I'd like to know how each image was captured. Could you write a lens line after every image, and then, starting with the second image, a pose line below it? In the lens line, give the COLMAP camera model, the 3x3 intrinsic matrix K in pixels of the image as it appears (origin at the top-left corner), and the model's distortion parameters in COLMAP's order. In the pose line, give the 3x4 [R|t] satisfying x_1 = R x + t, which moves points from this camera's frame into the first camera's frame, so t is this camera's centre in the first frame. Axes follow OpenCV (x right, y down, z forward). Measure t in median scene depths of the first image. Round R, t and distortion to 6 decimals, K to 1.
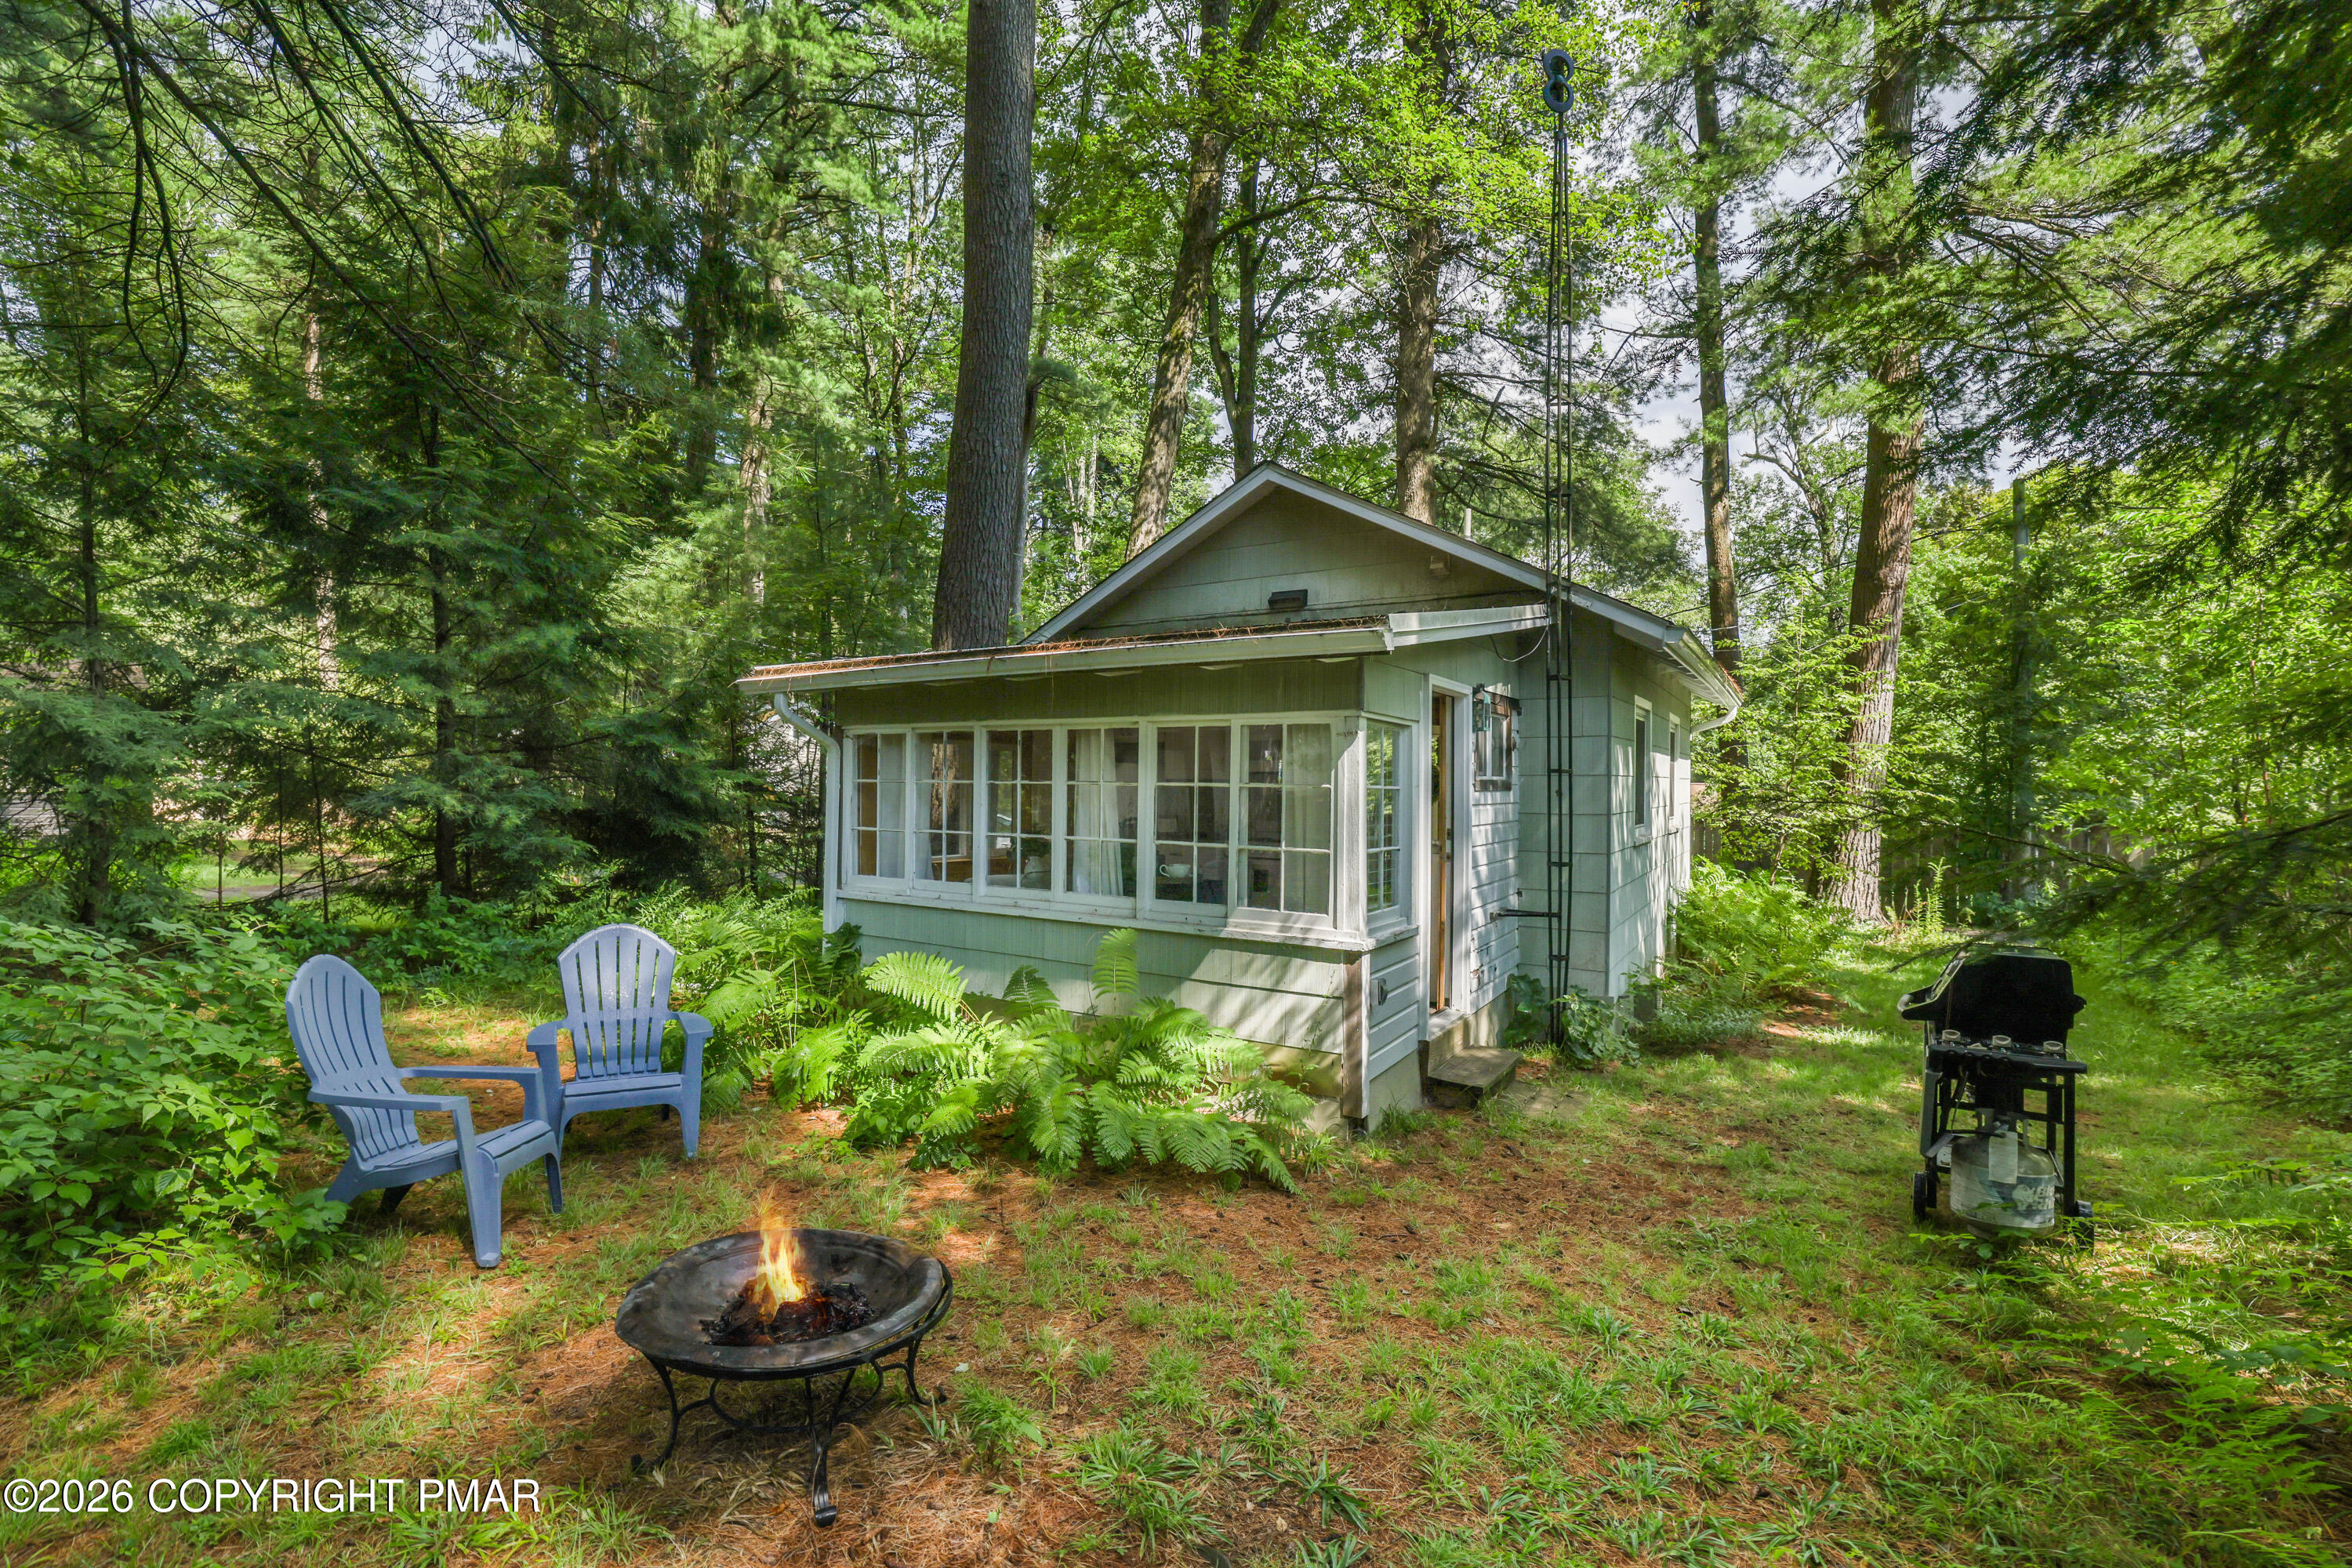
lens RADIAL K [[1053.7, 0, 1186.2], [0, 1053.7, 779.0], [0, 0, 1]] dist [-0.019977, 0.007704]
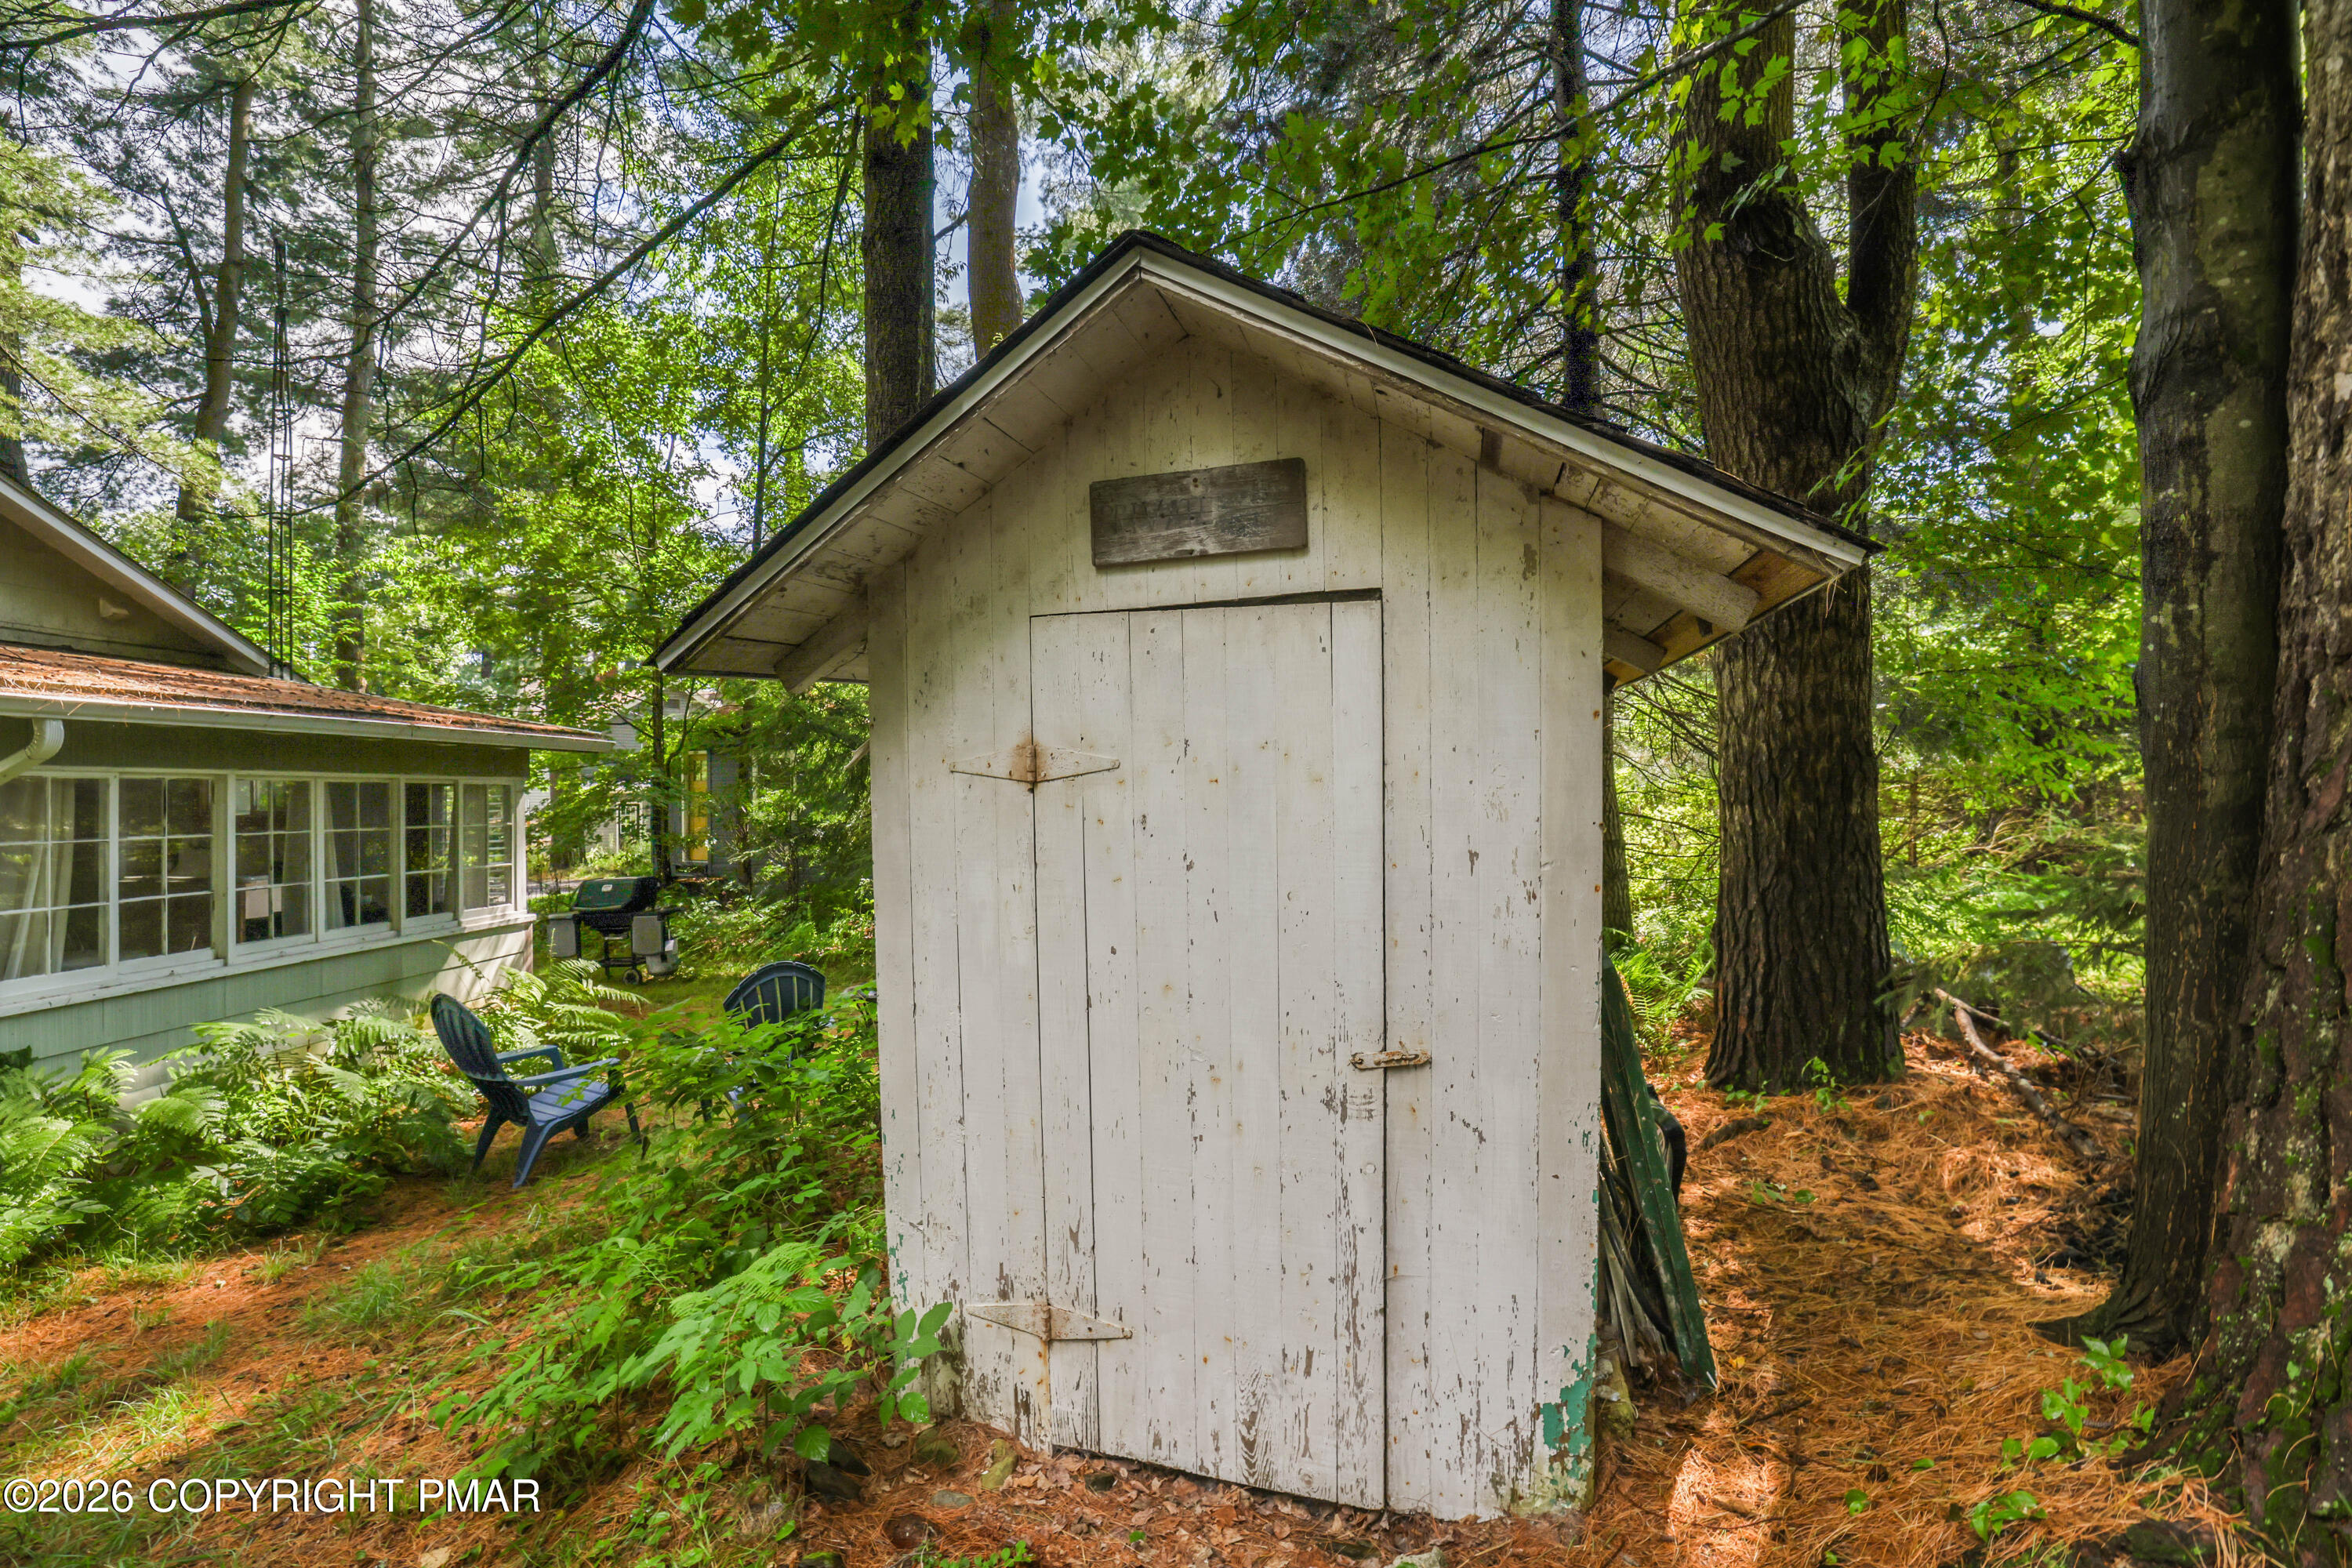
lens RADIAL K [[1053.7, 0, 1179.9], [0, 1053.7, 783.5], [0, 0, 1]] dist [-0.019977, 0.007704]
pose [[-0.477749, -0.008035, 0.878459, -1.553048], [-0.009130, 0.999950, 0.004181, -0.062154], [-0.878449, -0.006023, -0.477799, 0.766803]]
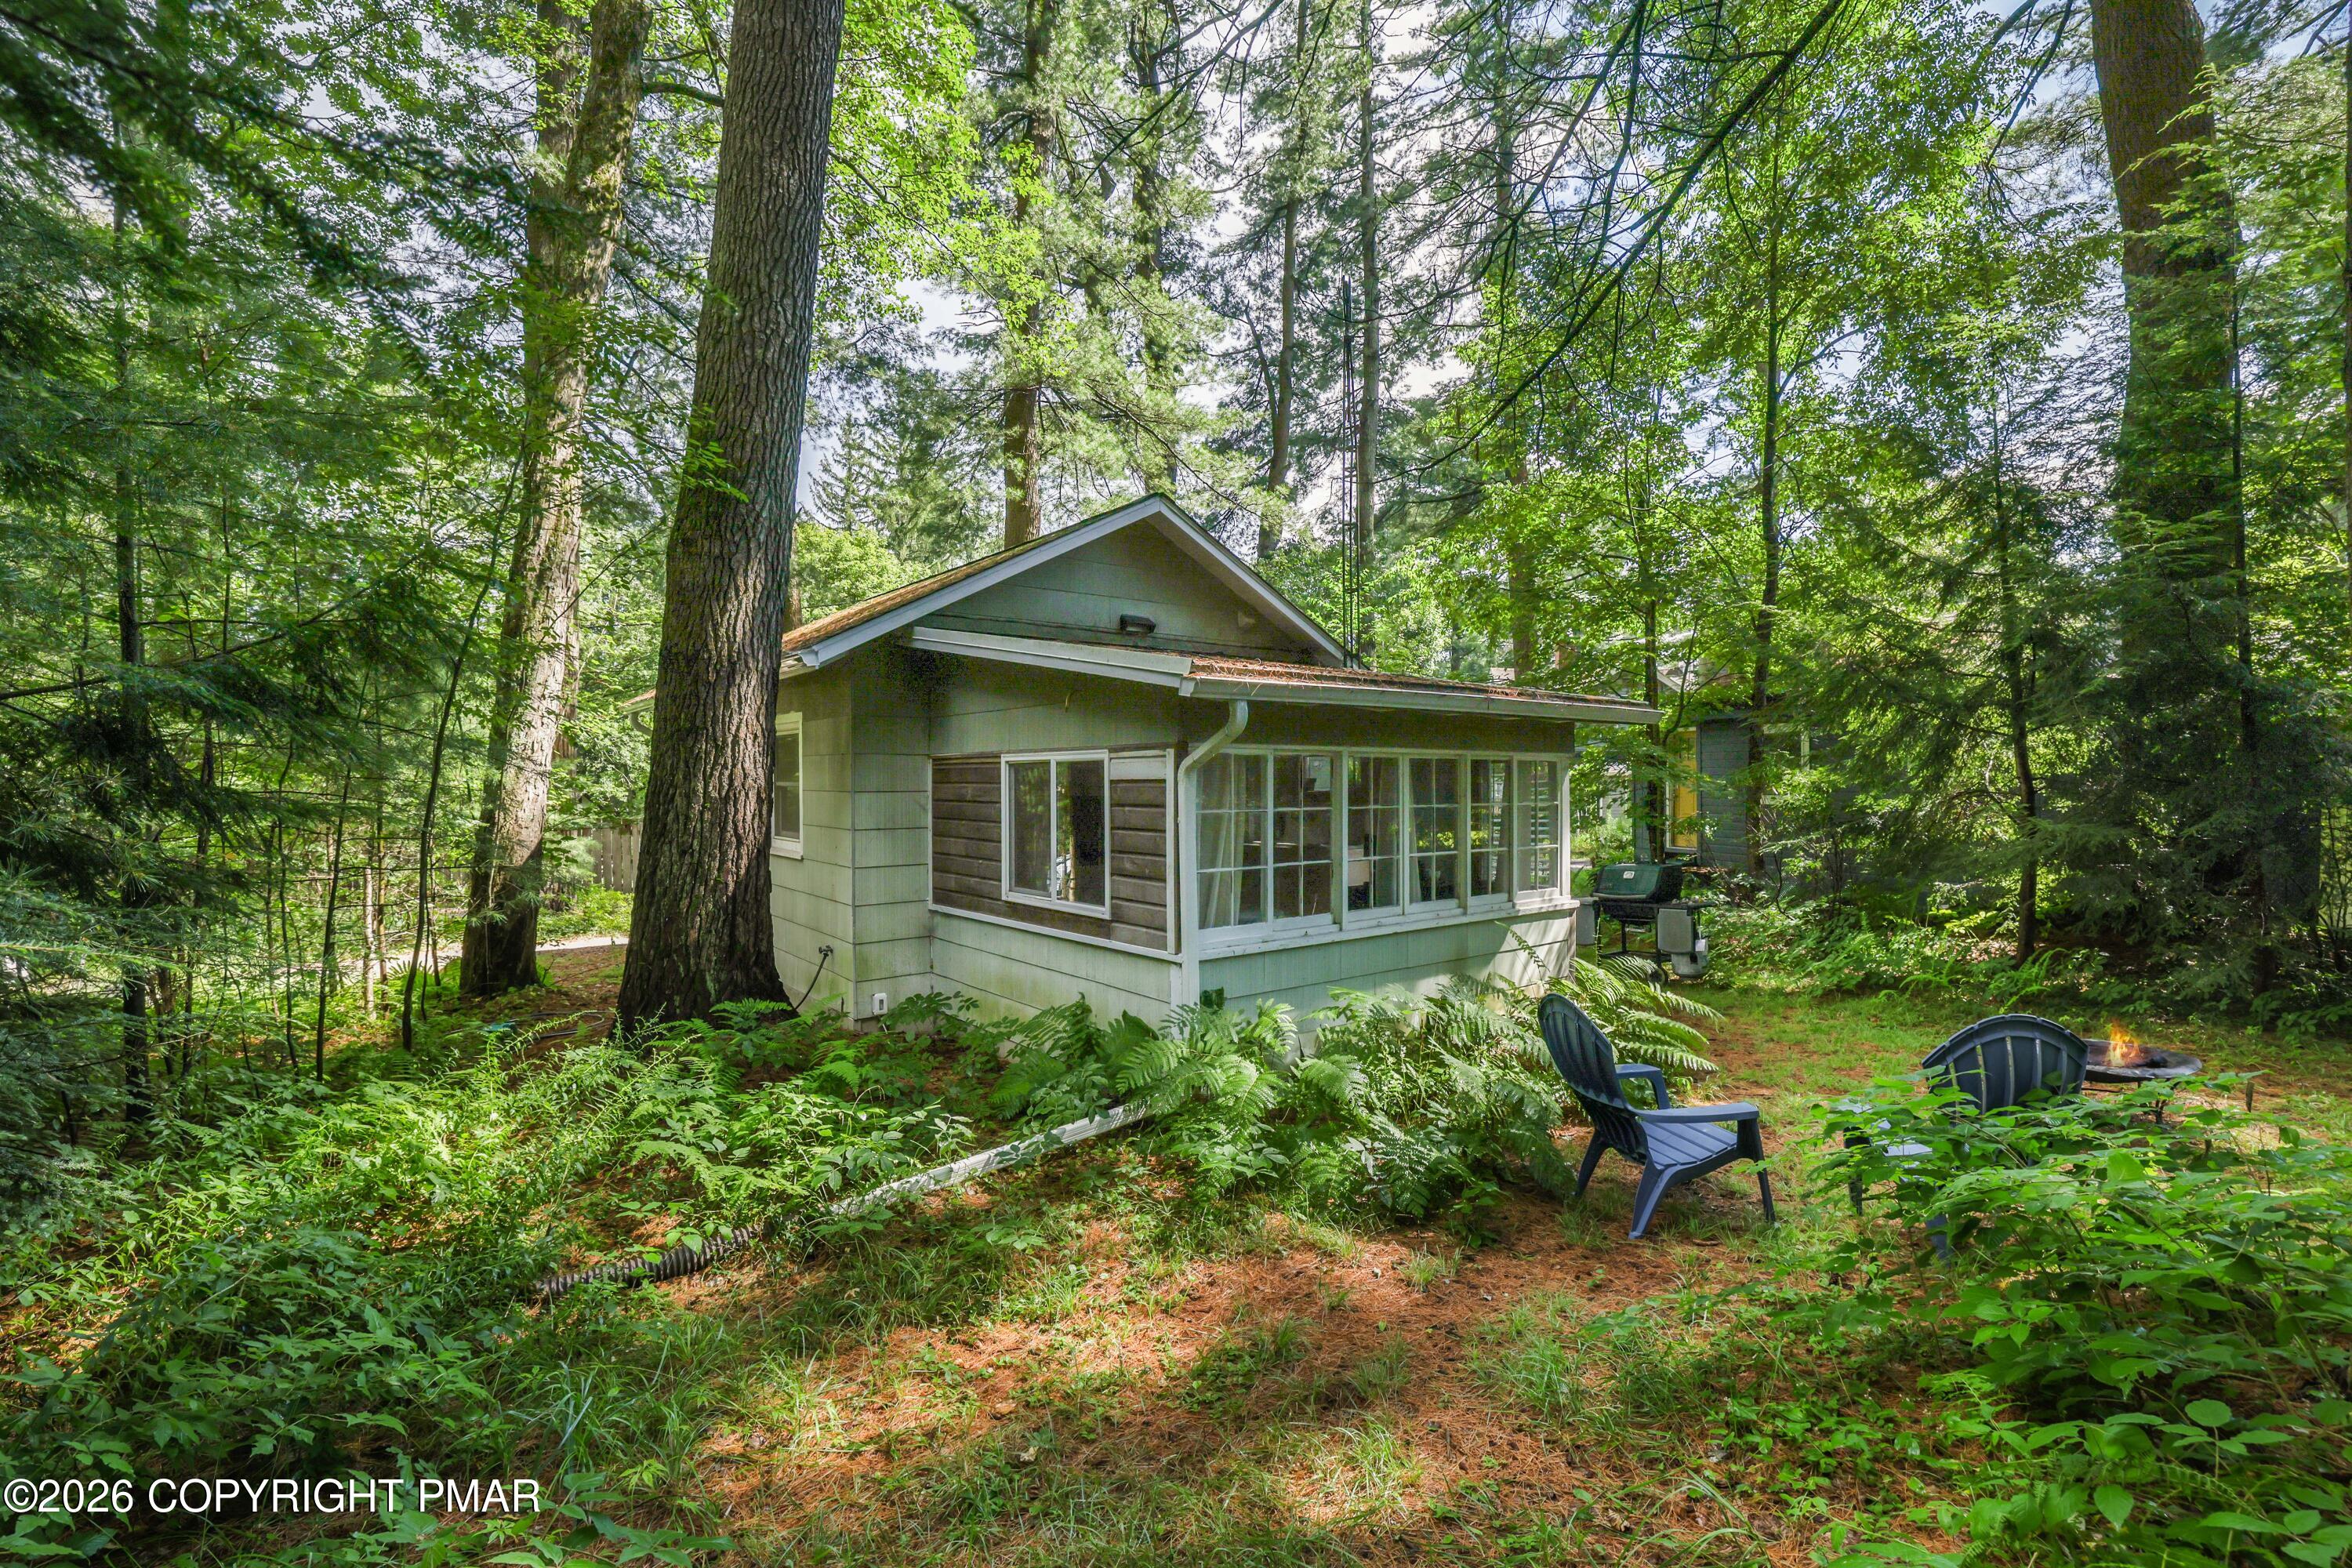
lens RADIAL K [[1053.7, 0, 1157.2], [0, 1053.7, 774.1], [0, 0, 1]] dist [-0.019977, 0.007704]
pose [[0.341838, -0.014312, 0.939650, -1.307275], [0.003728, 0.999897, 0.013873, -0.050026], [-0.939752, -0.001239, 0.341856, 0.904911]]
